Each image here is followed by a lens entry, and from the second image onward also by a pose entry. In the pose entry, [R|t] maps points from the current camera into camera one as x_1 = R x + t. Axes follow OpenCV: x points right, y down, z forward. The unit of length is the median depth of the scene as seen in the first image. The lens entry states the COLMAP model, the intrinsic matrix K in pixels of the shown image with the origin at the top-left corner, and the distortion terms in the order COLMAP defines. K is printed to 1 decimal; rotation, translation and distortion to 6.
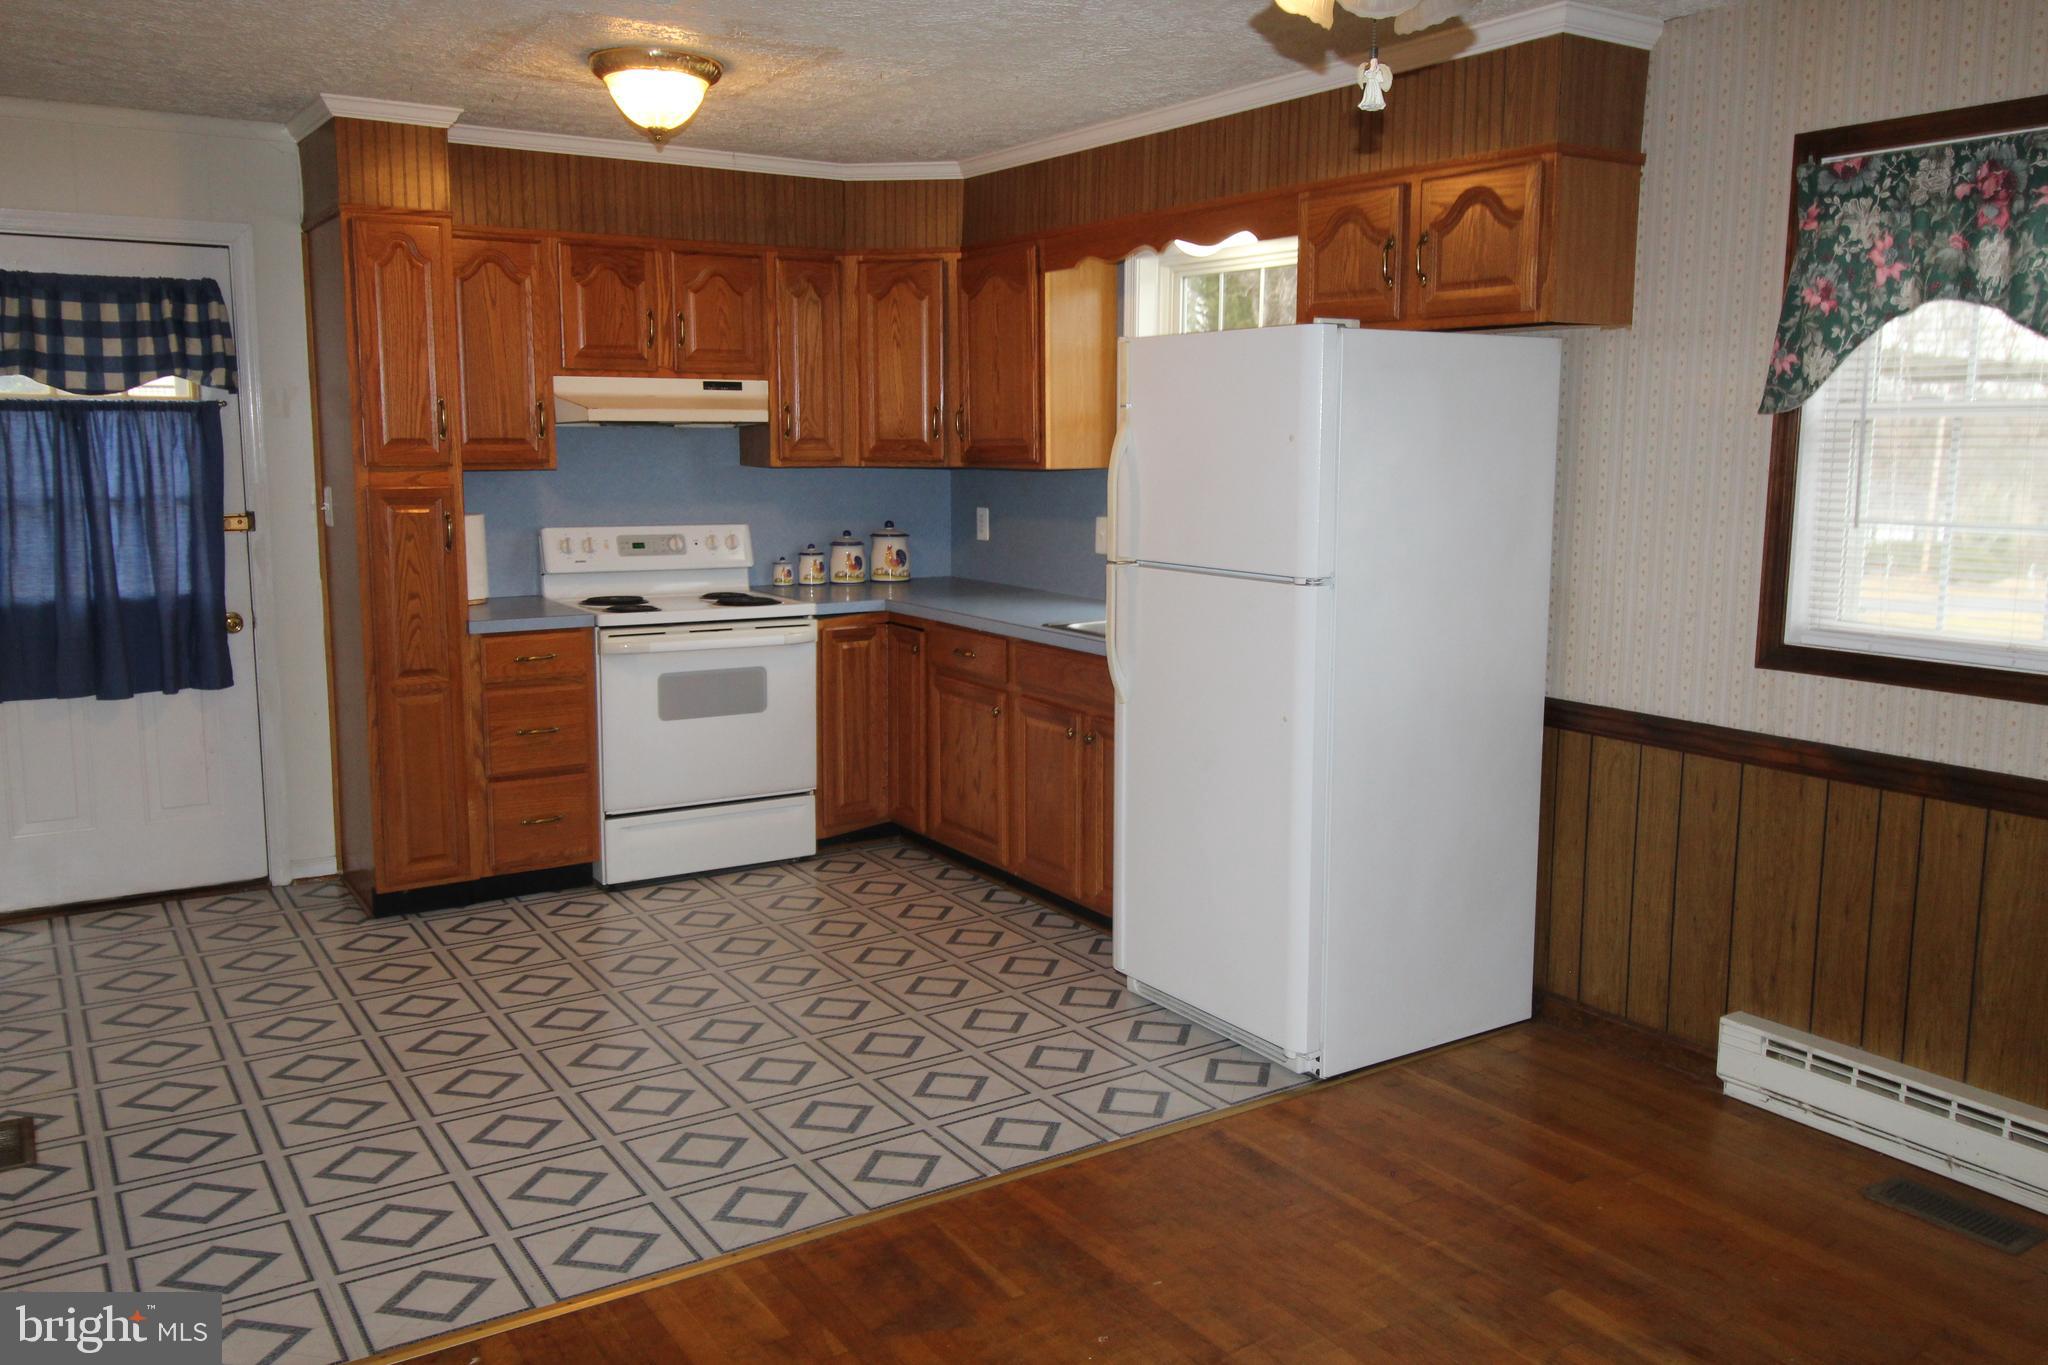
lens RADIAL K [[1619.3, 0, 1033.6], [0, 1619.3, 664.3], [0, 0, 1]] dist [0.021242, -0.013486]
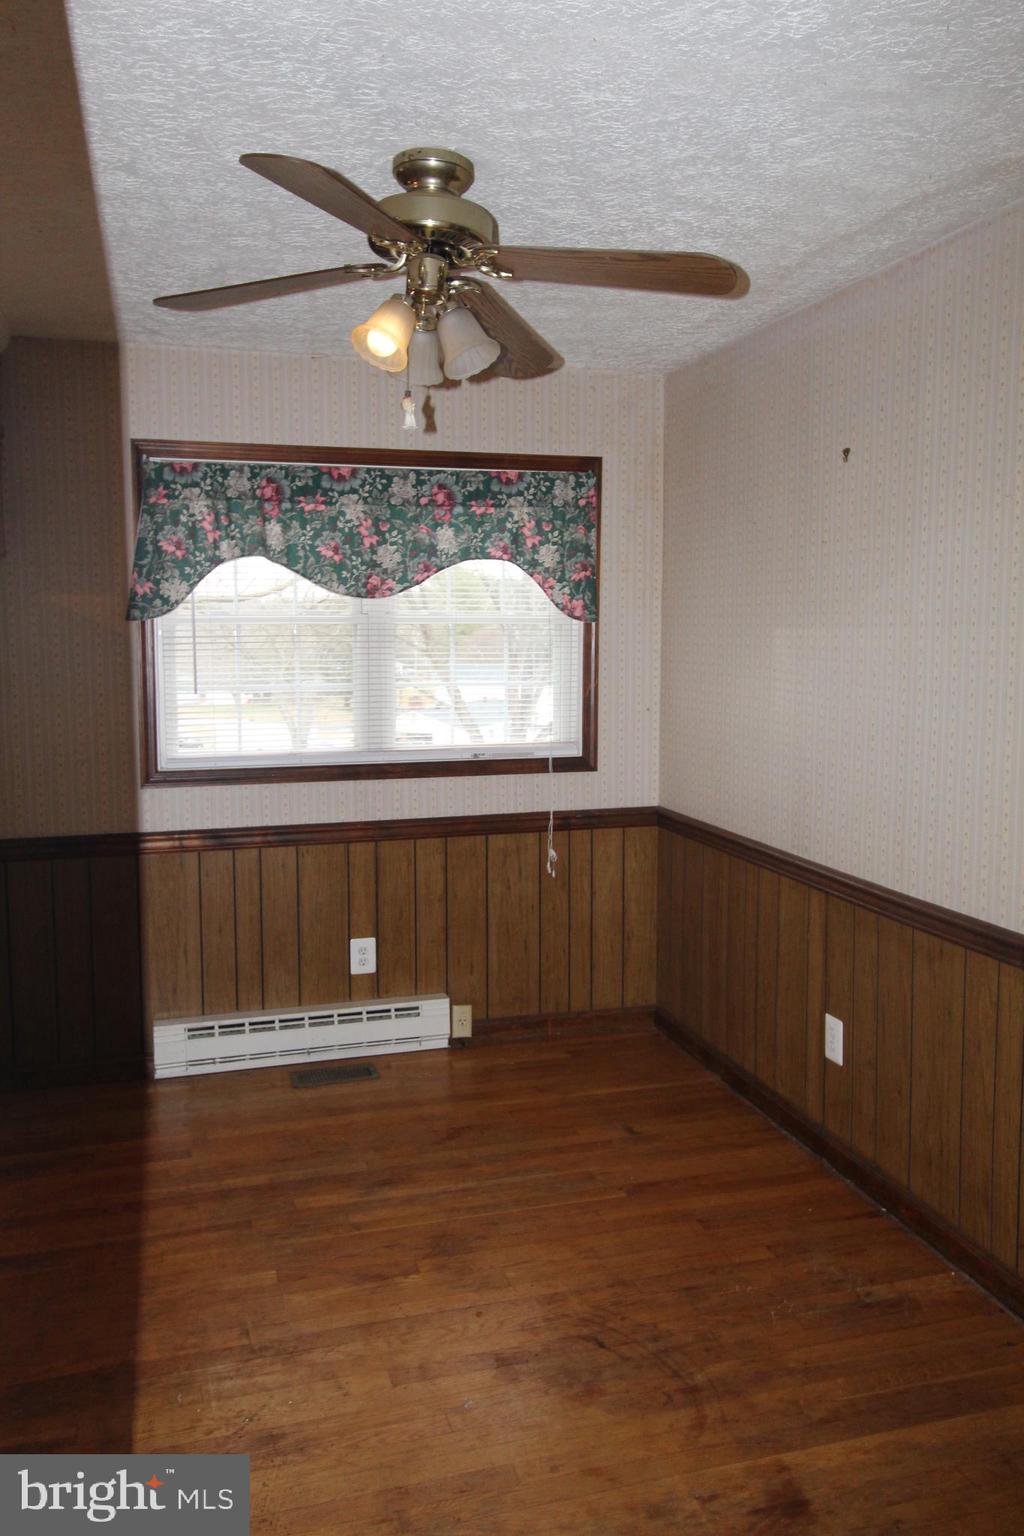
lens RADIAL K [[1204.7, 0, 502.6], [0, 1204.7, 755.1], [0, 0, 1]] dist [0.012607, -0.010722]
pose [[0.287615, -0.103023, 0.952189, -0.369317], [0.141183, 0.987897, 0.064241, -0.038659], [-0.947283, 0.115956, 0.298679, 0.252188]]
